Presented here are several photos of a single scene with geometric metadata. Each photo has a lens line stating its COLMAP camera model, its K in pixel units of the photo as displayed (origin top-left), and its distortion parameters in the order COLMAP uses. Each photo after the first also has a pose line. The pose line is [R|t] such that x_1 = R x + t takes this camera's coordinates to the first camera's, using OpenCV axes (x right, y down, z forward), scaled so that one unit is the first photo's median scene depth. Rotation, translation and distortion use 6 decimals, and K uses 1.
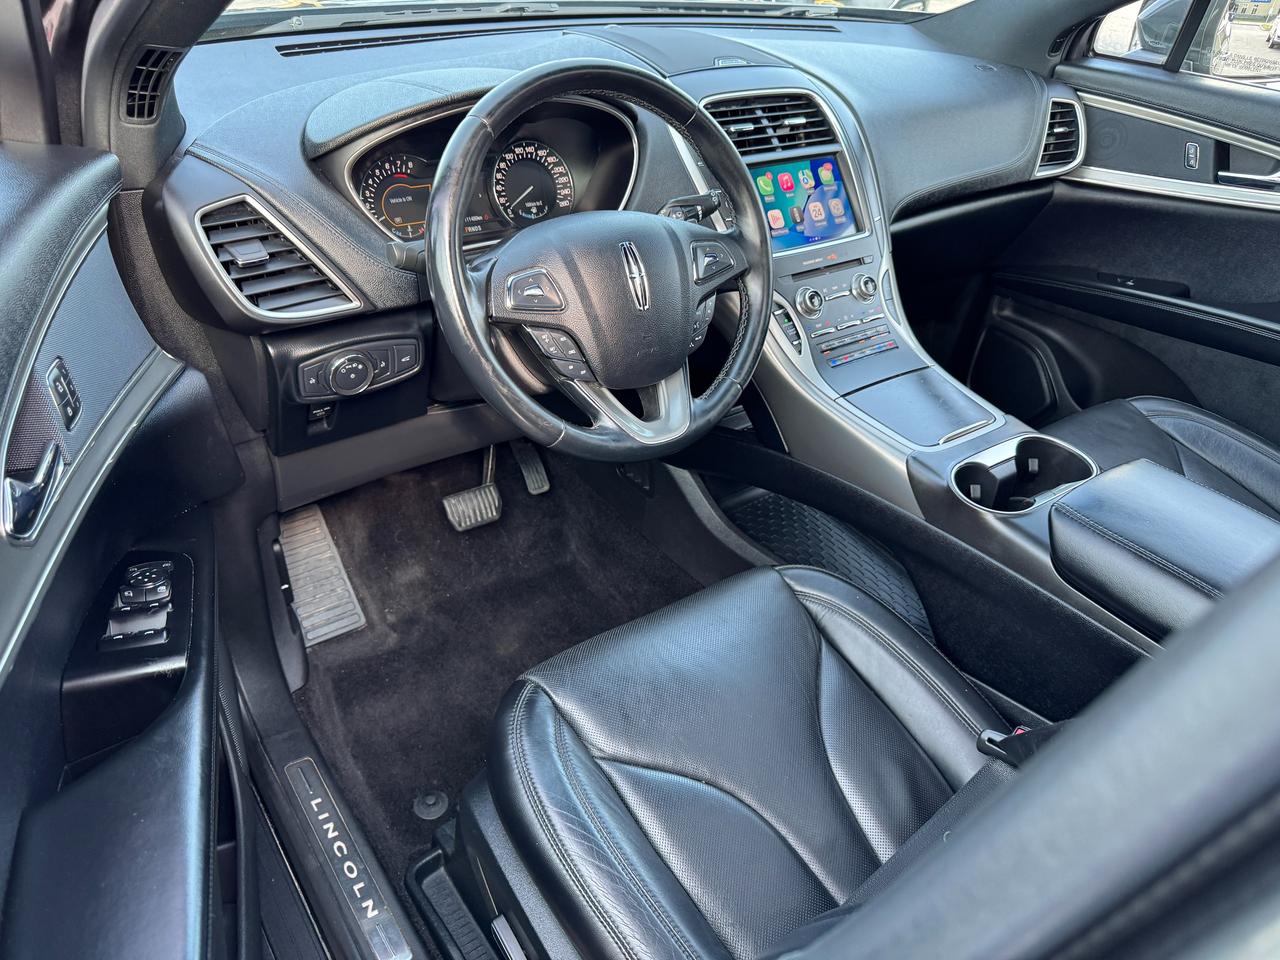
lens RADIAL K [[887.1, 0, 639.5], [0, 887.1, 460.1], [0, 0, 1]] dist [0.085726, -0.000982]
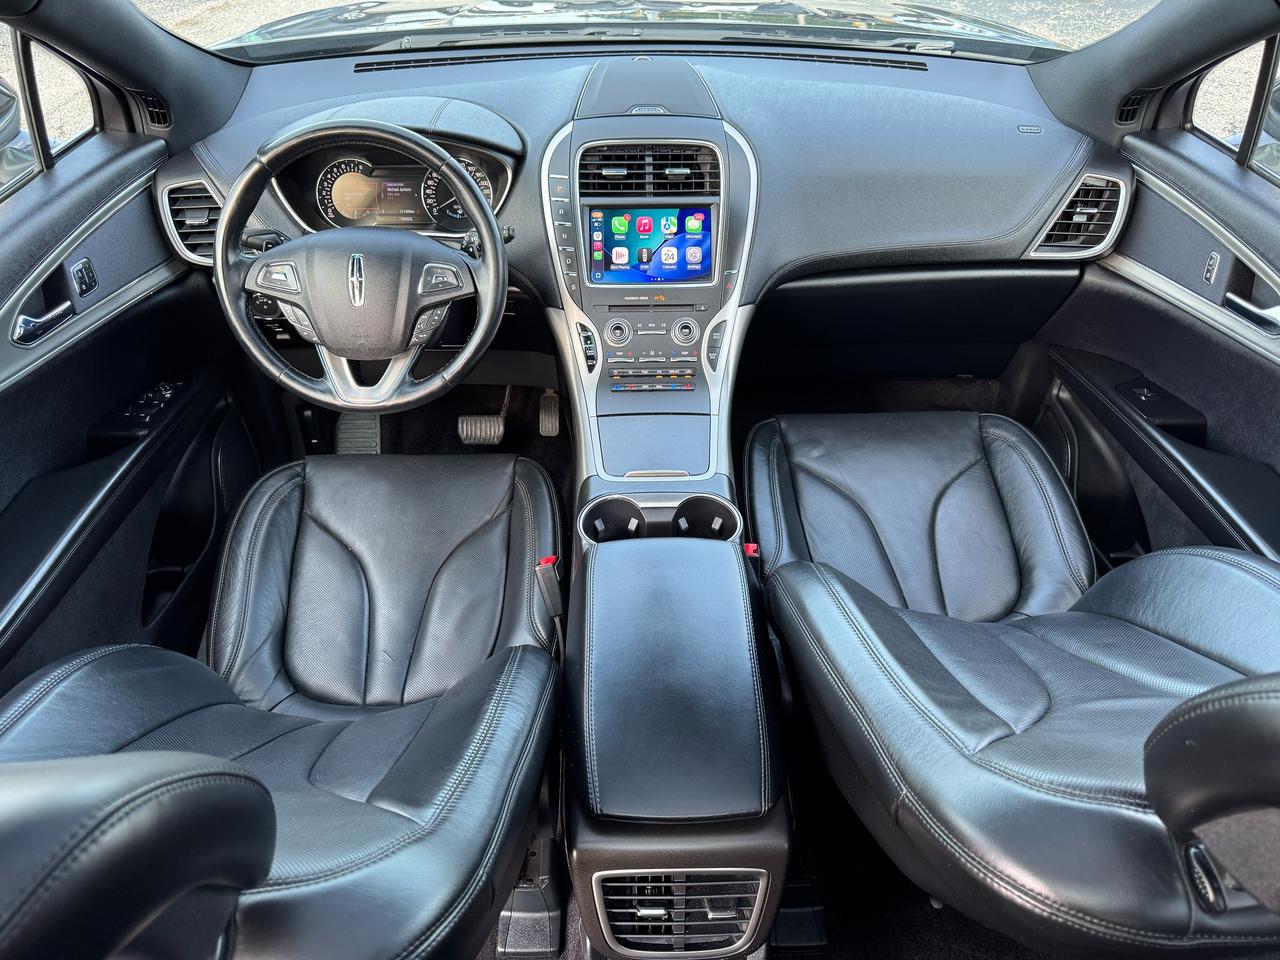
lens RADIAL K [[894.1, 0, 640.0], [0, 894.1, 480.0], [0, 0, 1]] dist [0.057382, -0.002996]
pose [[0.830723, 0.308978, -0.463068, 0.781951], [-0.262325, 0.950956, 0.163919, -0.185430], [0.491004, -0.014697, 0.871033, -0.004433]]
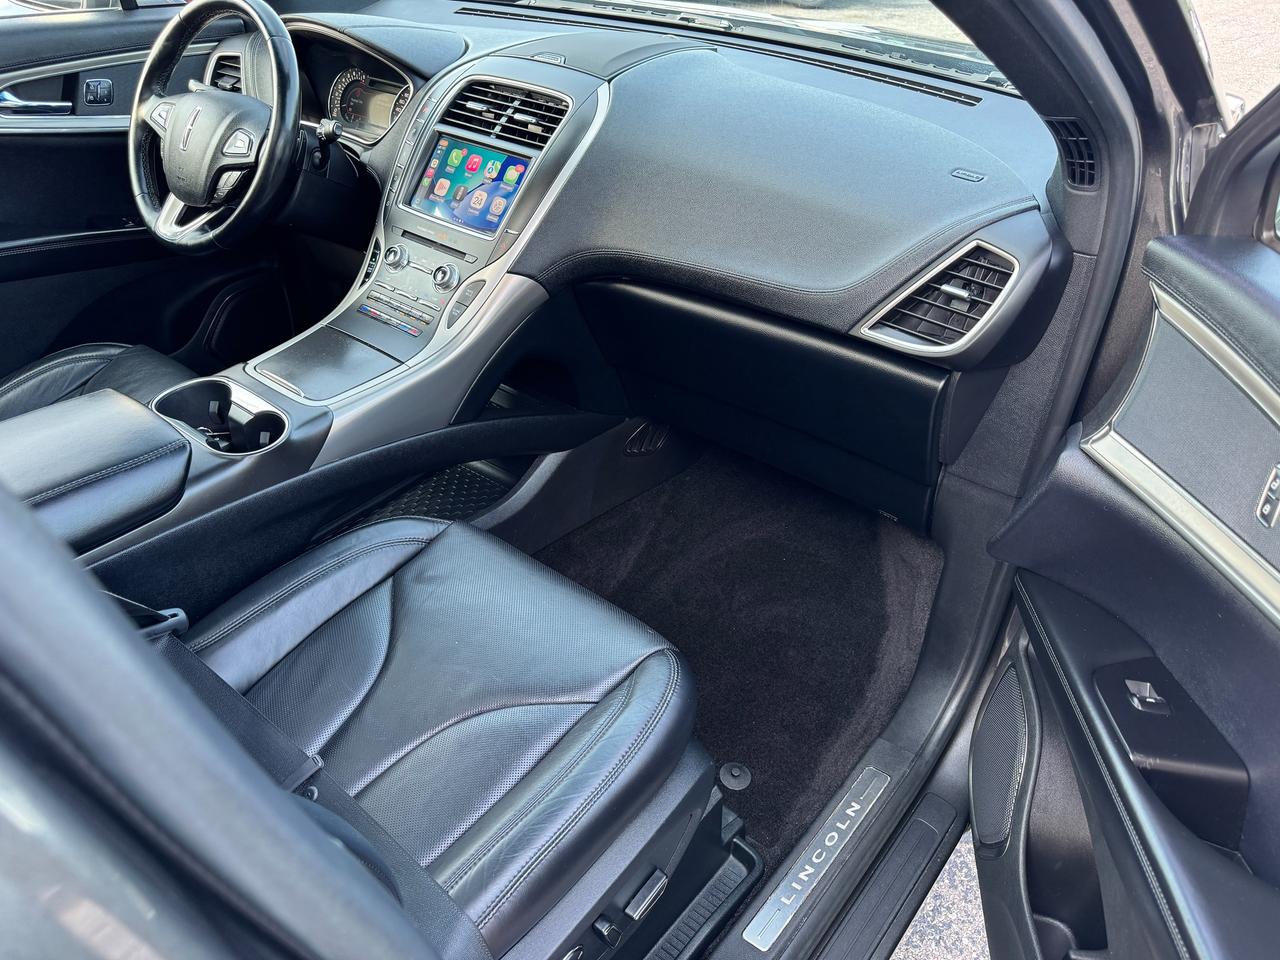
lens RADIAL K [[887.1, 0, 639.5], [0, 887.1, 460.1], [0, 0, 1]] dist [0.085726, -0.000982]
pose [[0.271860, 0.480881, -0.833574, 1.251977], [-0.538342, 0.793978, 0.282465, -0.432251], [0.797672, 0.371957, 0.474729, 0.776715]]
